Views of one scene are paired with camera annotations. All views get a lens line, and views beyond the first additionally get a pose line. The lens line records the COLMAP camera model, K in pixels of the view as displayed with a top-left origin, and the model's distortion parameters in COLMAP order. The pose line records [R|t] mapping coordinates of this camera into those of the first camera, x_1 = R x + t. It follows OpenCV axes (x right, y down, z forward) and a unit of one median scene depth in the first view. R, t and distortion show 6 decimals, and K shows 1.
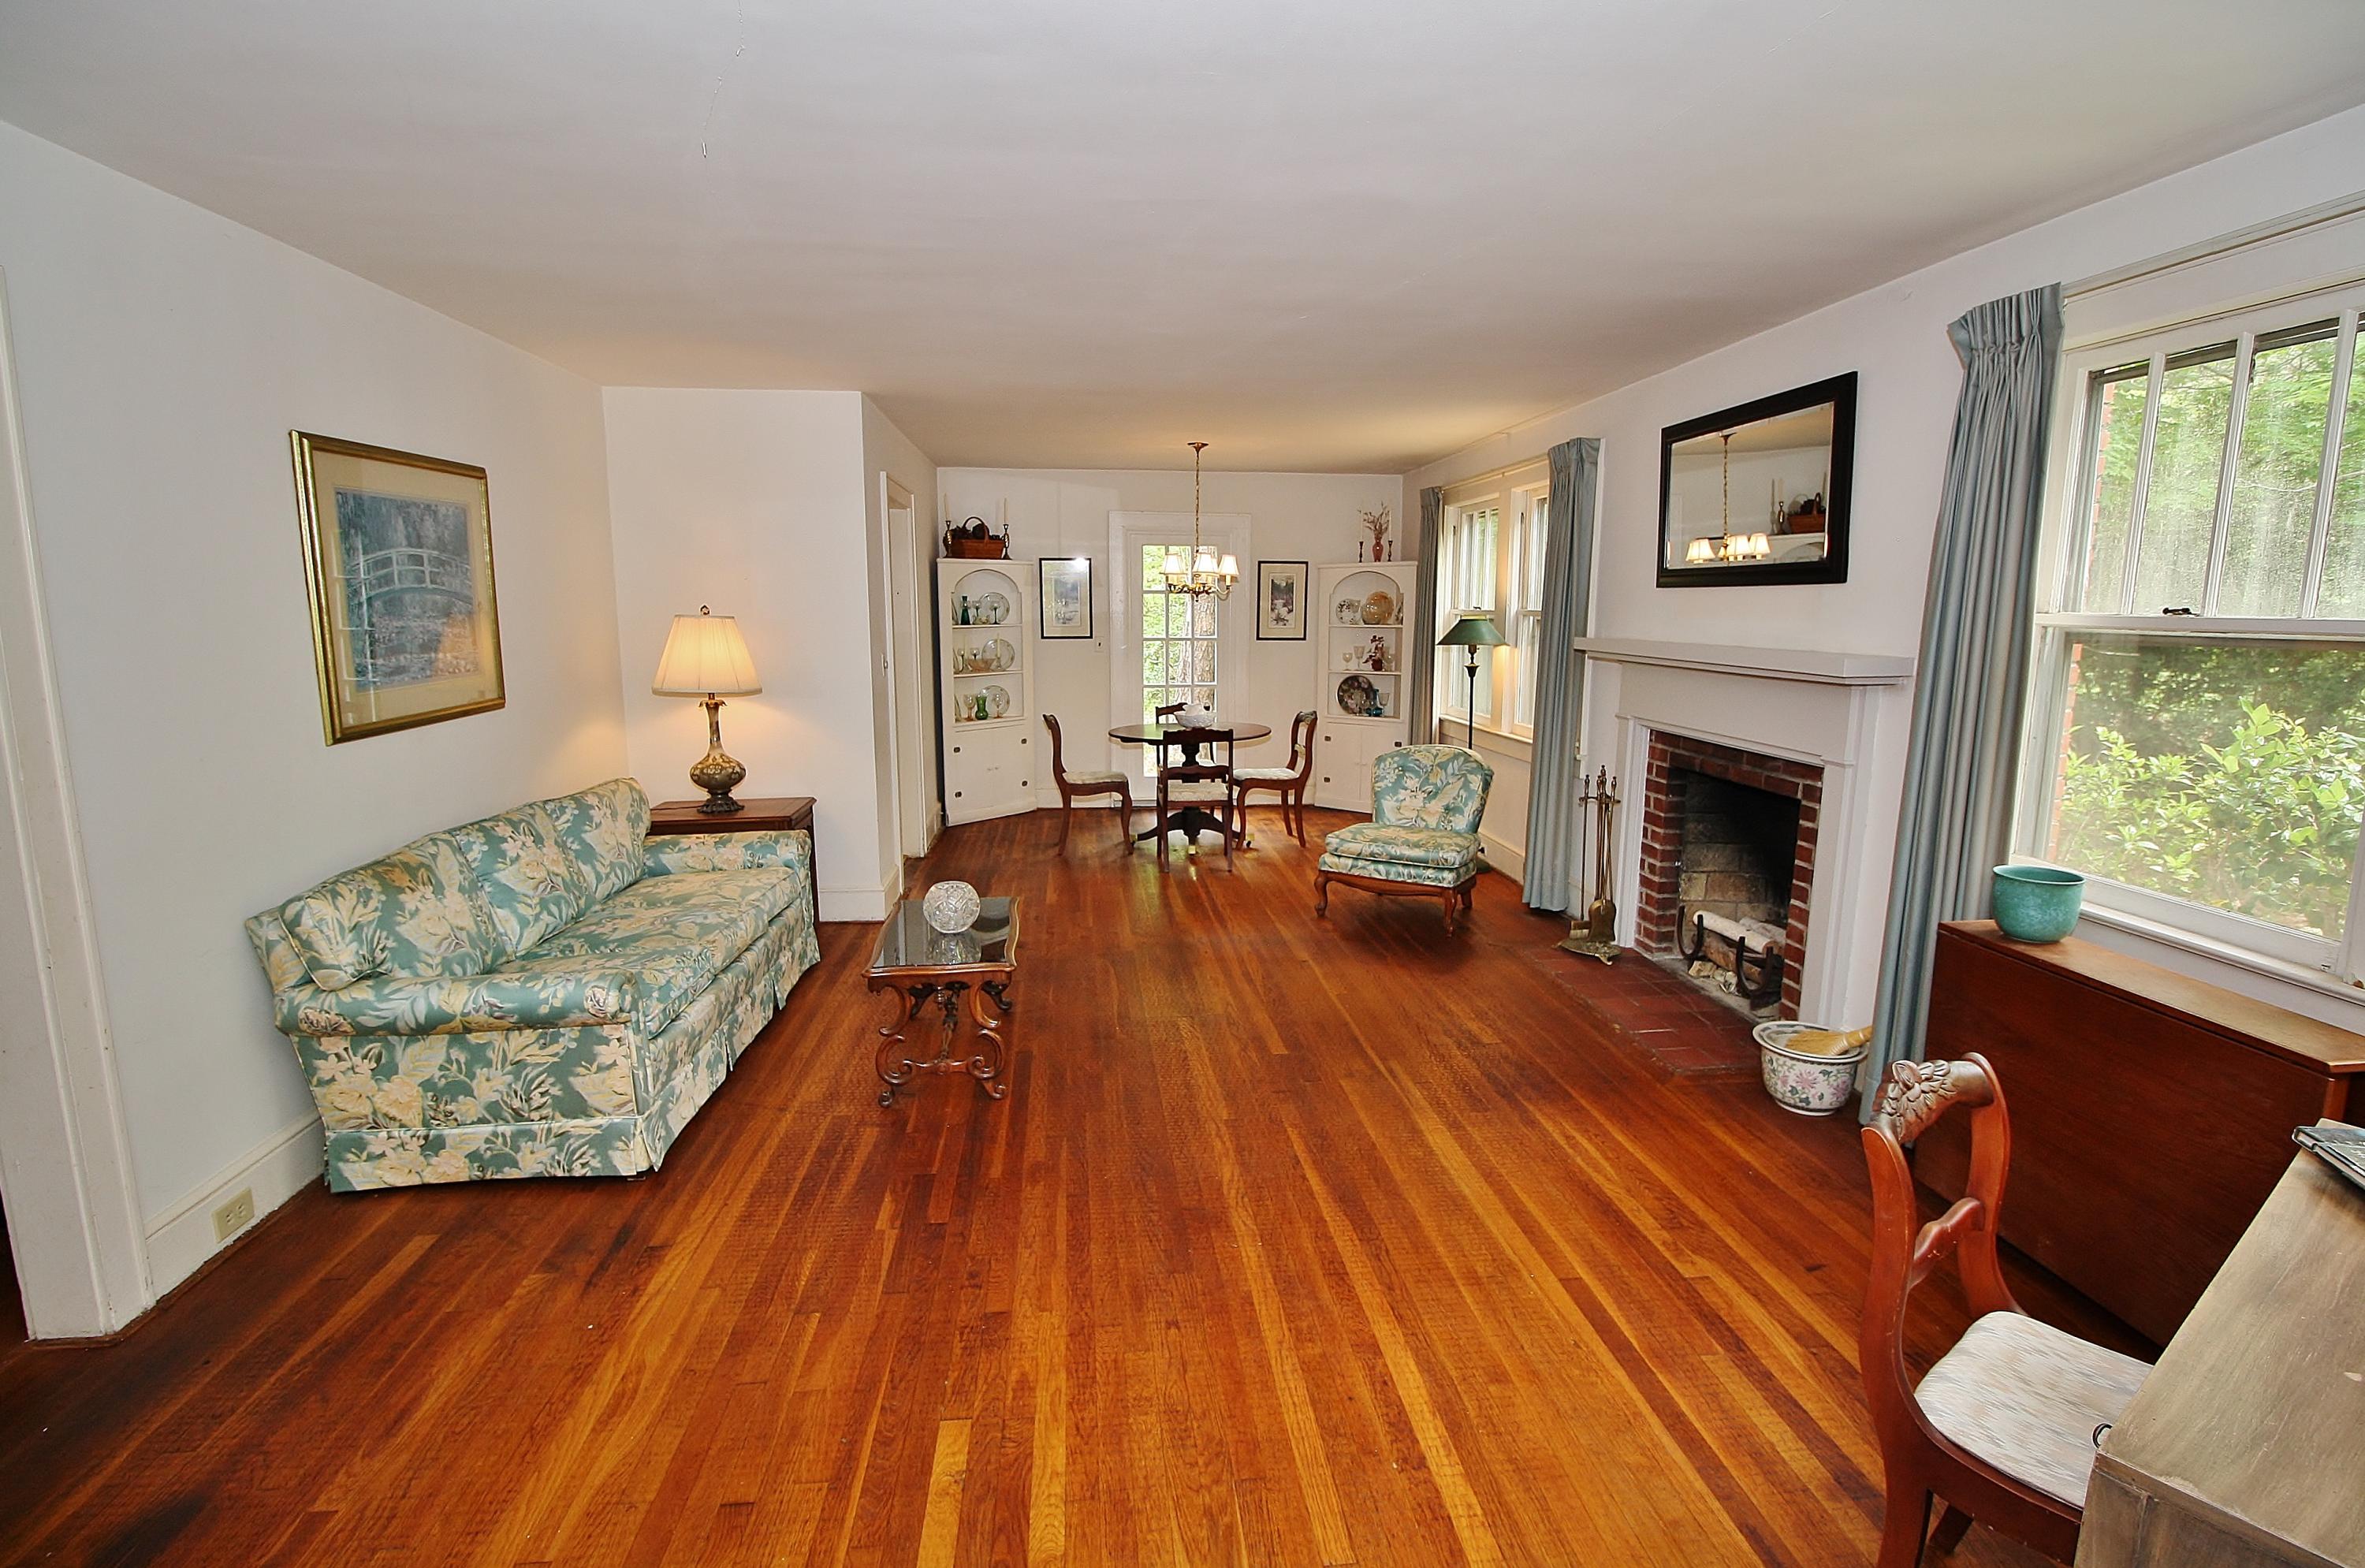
lens RADIAL K [[1112.8, 0, 1190.4], [0, 1112.8, 781.0], [0, 0, 1]] dist [0.000505, -0.014129]
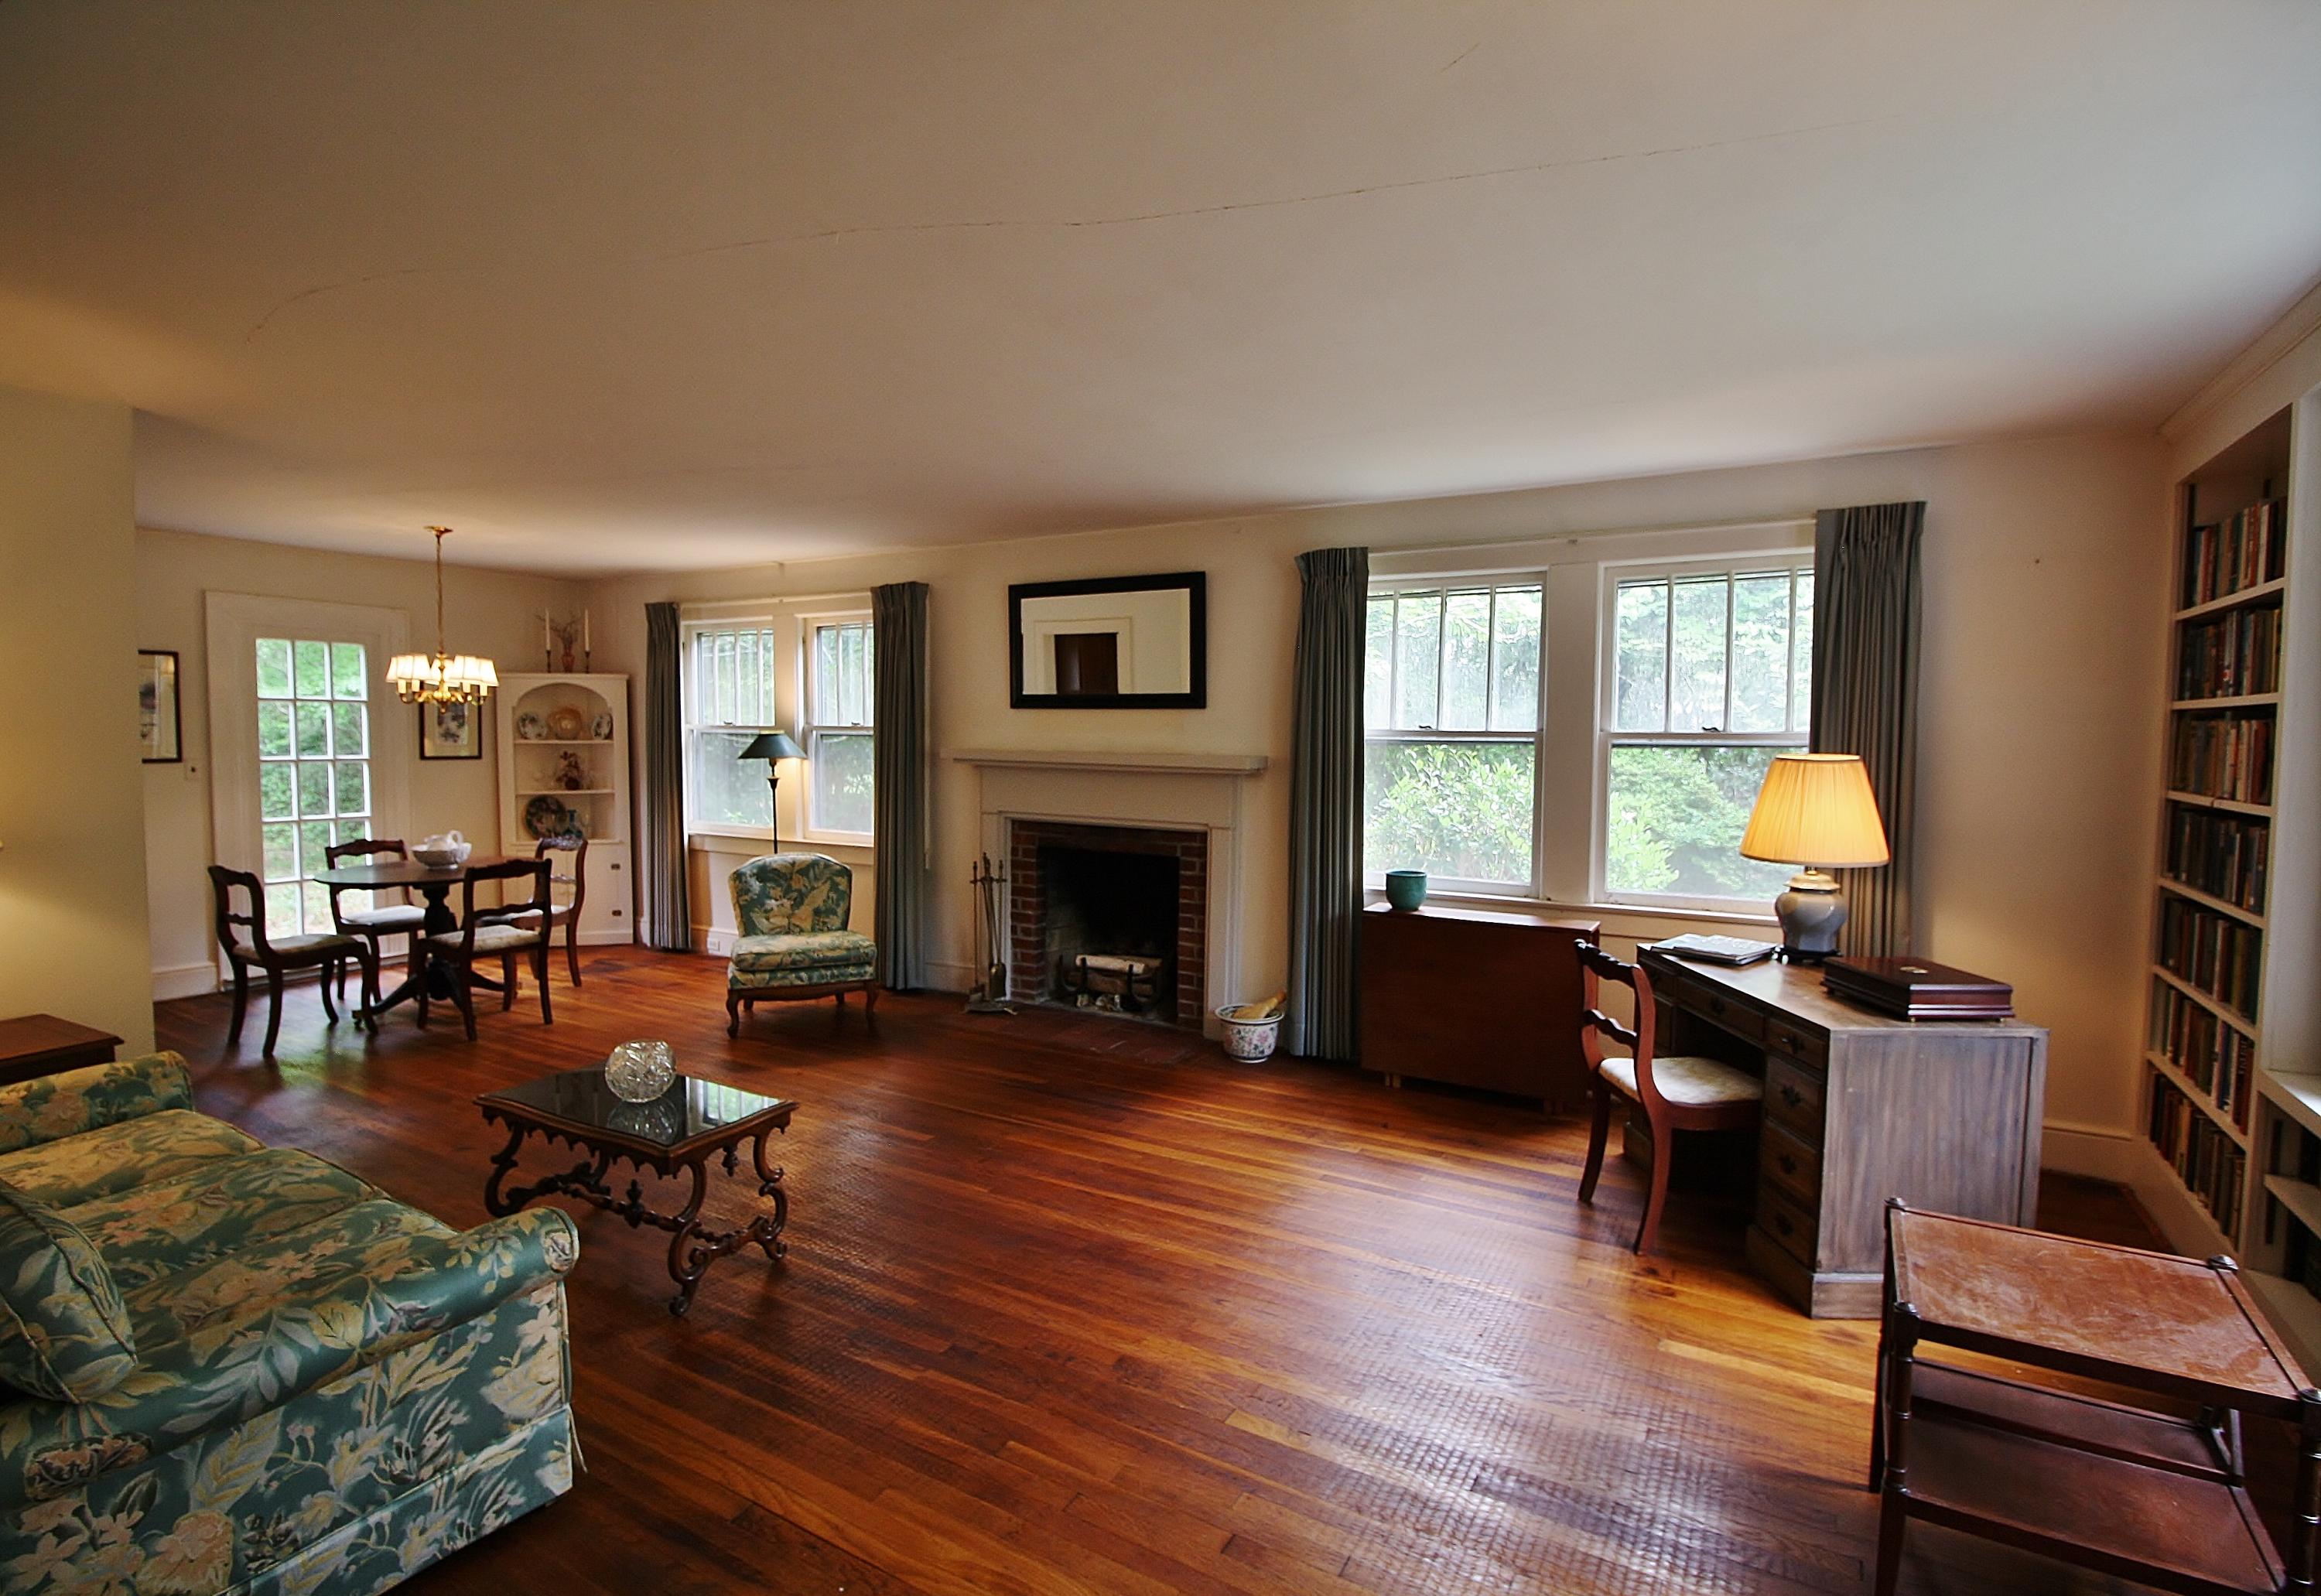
lens RADIAL K [[1125.0, 0, 1136.4], [0, 1125.0, 794.0], [0, 0, 1]] dist [0.000837, -0.014094]
pose [[0.597070, -0.043184, 0.801026, -0.848372], [0.117355, 0.992509, -0.033967, -0.027637], [-0.793559, 0.114285, 0.597665, 0.218061]]
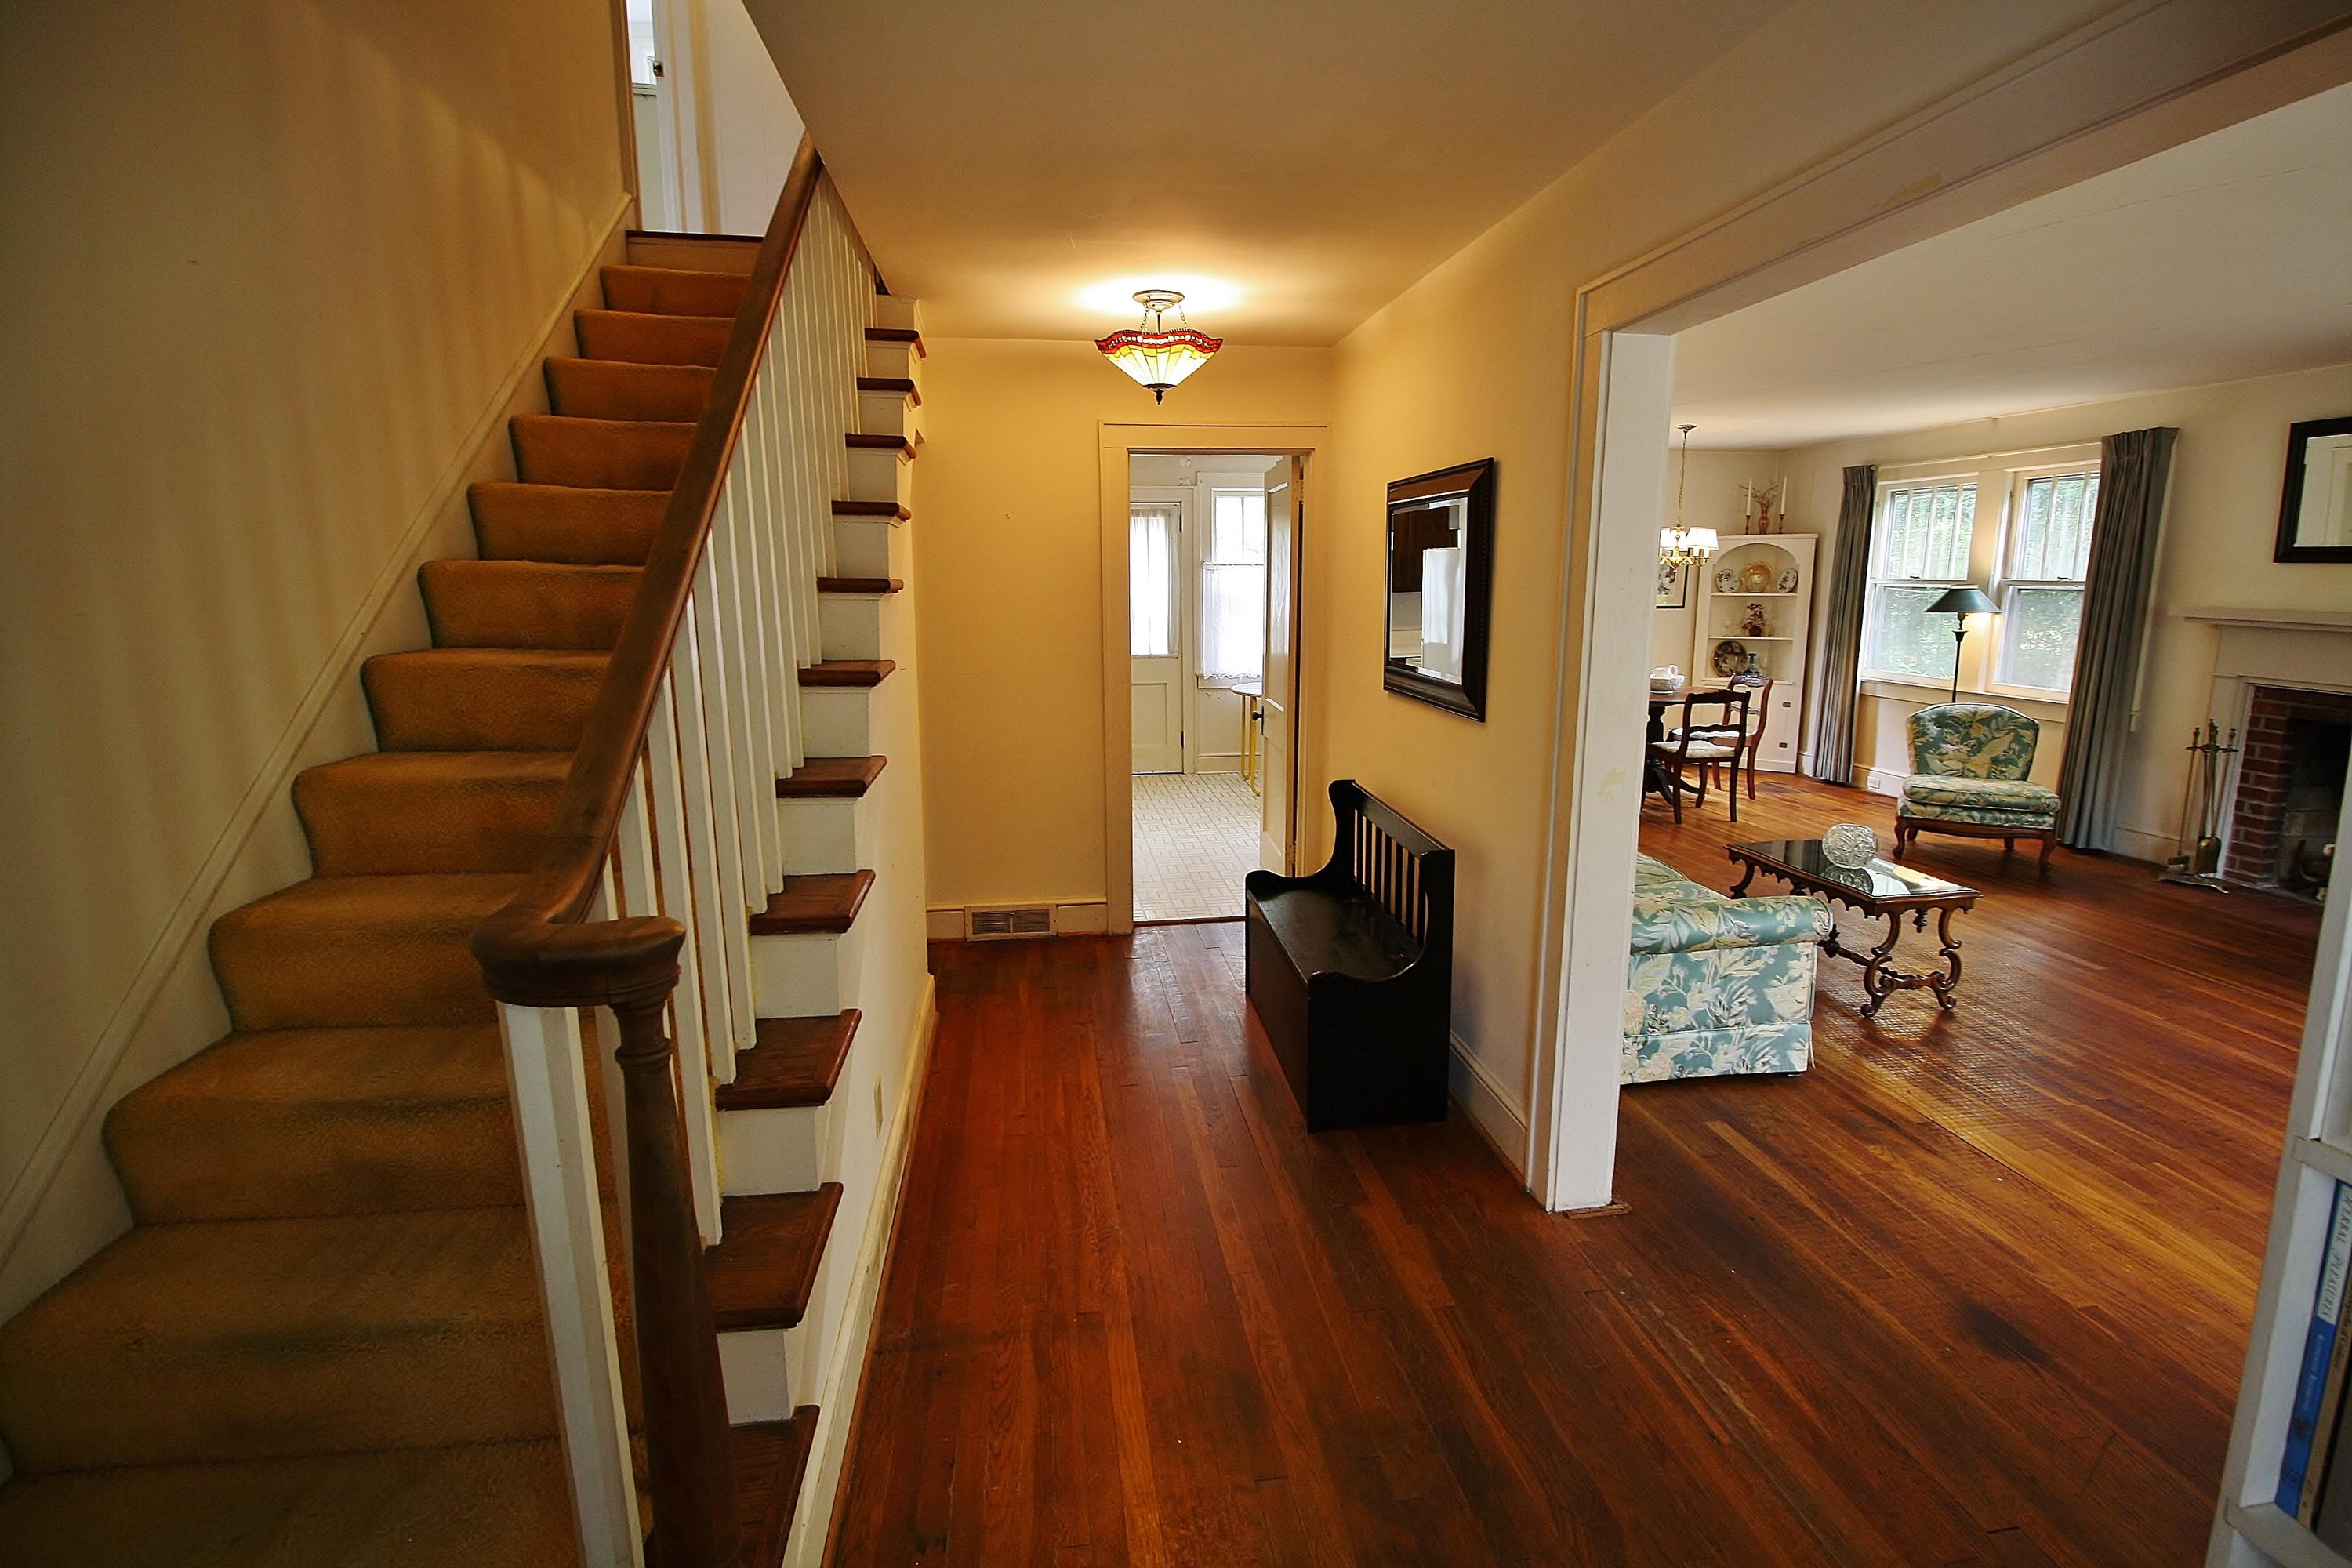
lens RADIAL K [[1106.6, 0, 1183.9], [0, 1106.6, 781.0], [0, 0, 1]] dist [0.000505, -0.014129]
pose [[0.999318, -0.012574, 0.034709, -1.196115], [0.011554, 0.999500, 0.029425, 0.006852], [-0.035061, -0.029004, 0.998964, -0.133823]]
